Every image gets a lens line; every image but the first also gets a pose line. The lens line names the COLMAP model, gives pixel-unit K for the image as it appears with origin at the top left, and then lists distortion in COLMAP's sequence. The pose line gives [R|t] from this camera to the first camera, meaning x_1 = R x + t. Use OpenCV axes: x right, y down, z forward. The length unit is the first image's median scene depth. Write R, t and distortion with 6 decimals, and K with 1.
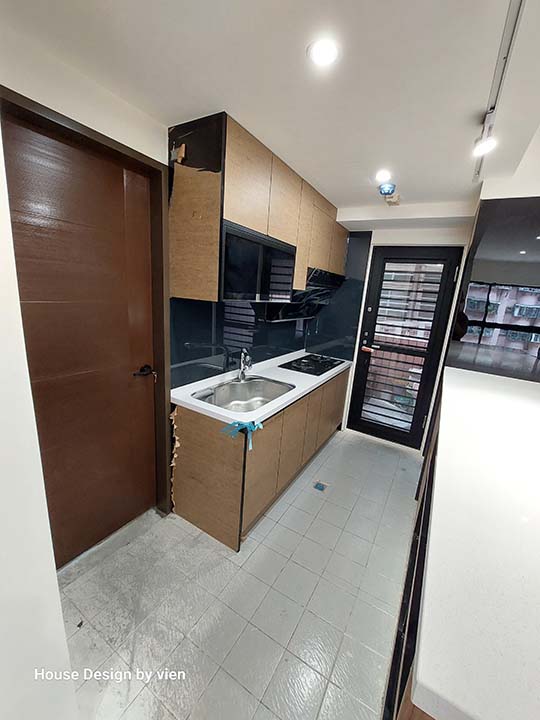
lens RADIAL K [[285.7, 0, 272.6], [0, 285.7, 363.5], [0, 0, 1]] dist [-0.012353, -0.000679]
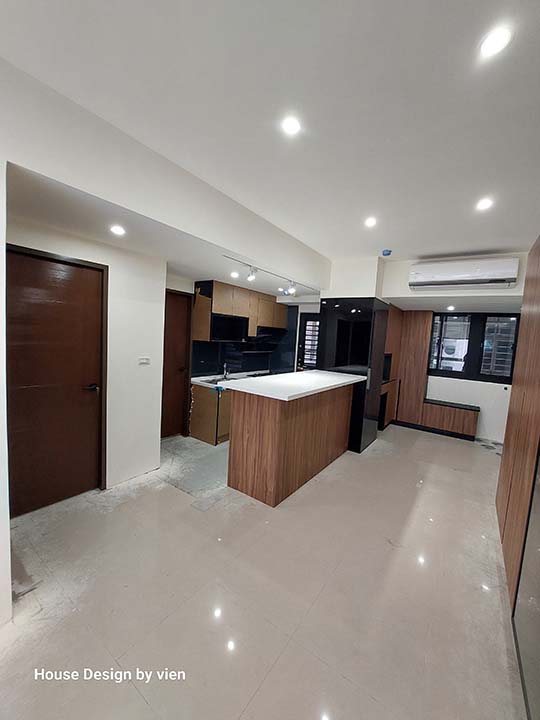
lens RADIAL K [[285.7, 0, 267.9], [0, 285.7, 360.3], [0, 0, 1]] dist [-0.012353, -0.000679]
pose [[0.995735, -0.008560, -0.091859, 0.484317], [-0.007023, 0.985764, -0.167986, 0.330363], [0.091990, 0.167915, 0.981500, -1.262868]]
